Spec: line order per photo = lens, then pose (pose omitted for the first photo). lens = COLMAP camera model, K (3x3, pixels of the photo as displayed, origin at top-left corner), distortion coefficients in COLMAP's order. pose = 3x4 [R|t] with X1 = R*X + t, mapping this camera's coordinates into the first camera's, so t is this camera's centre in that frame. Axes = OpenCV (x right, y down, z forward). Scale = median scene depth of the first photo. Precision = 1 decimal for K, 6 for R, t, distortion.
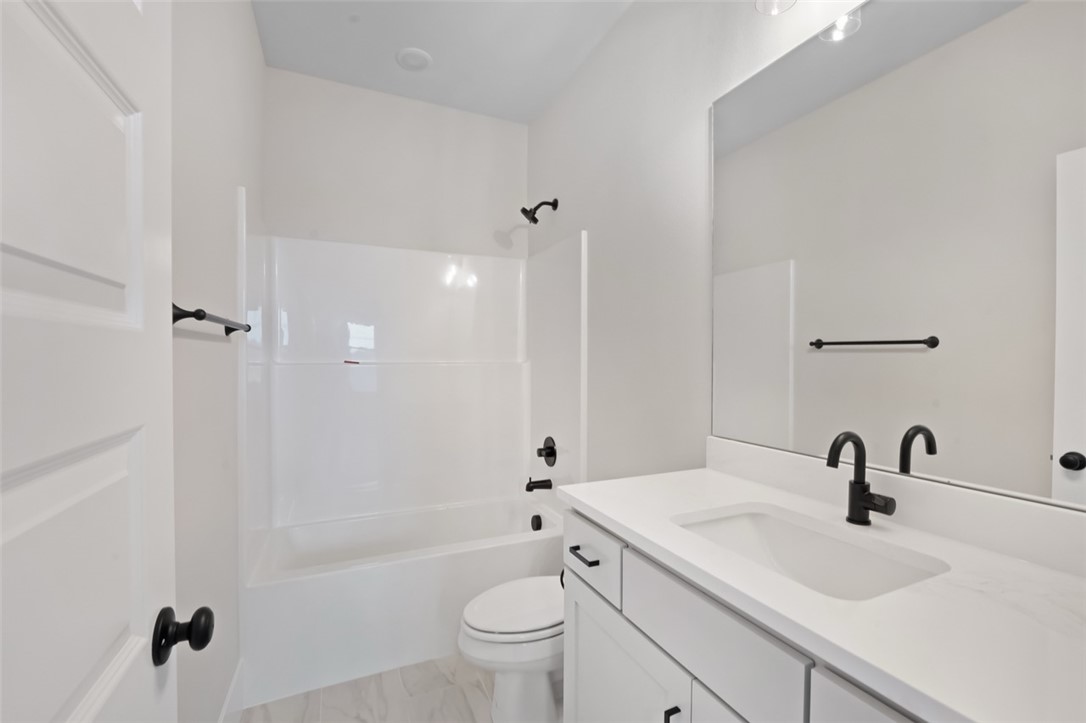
lens RADIAL K [[454.3, 0, 537.9], [0, 454.3, 349.3], [0, 0, 1]] dist [-0.017590, 0.000019]
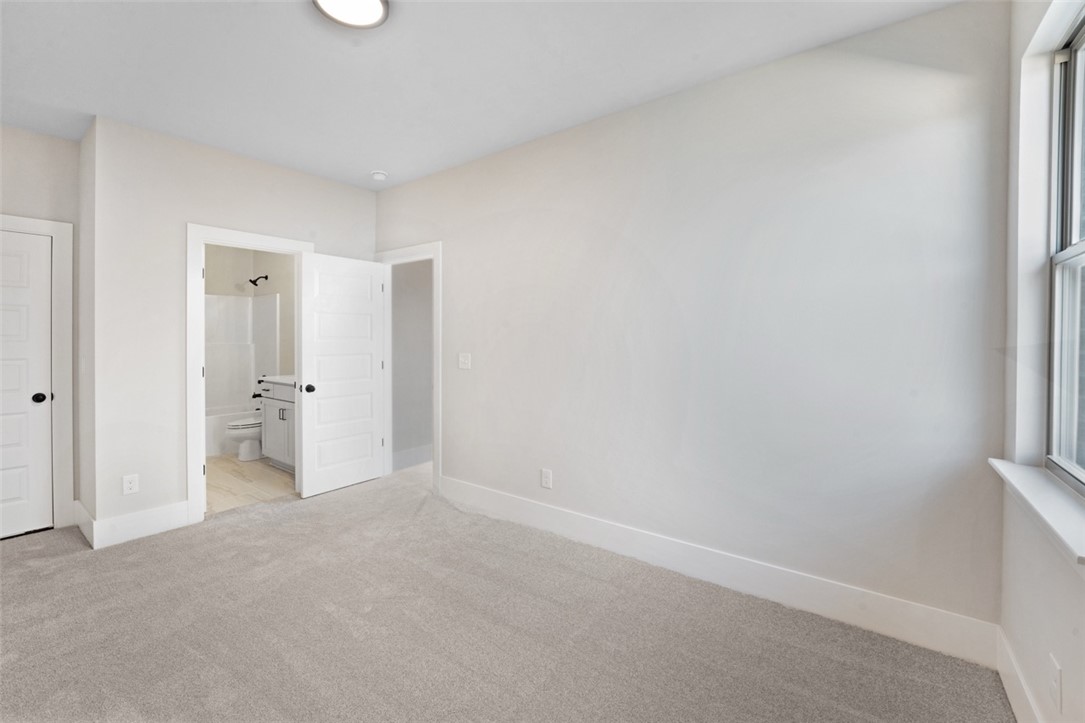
lens RADIAL K [[453.9, 0, 537.4], [0, 453.9, 349.3], [0, 0, 1]] dist [-0.017590, 0.000019]
pose [[0.863301, -0.004983, 0.504665, 0.070769], [0.002824, 0.999983, 0.005042, 0.042416], [-0.504681, -0.002927, 0.863301, -1.753944]]
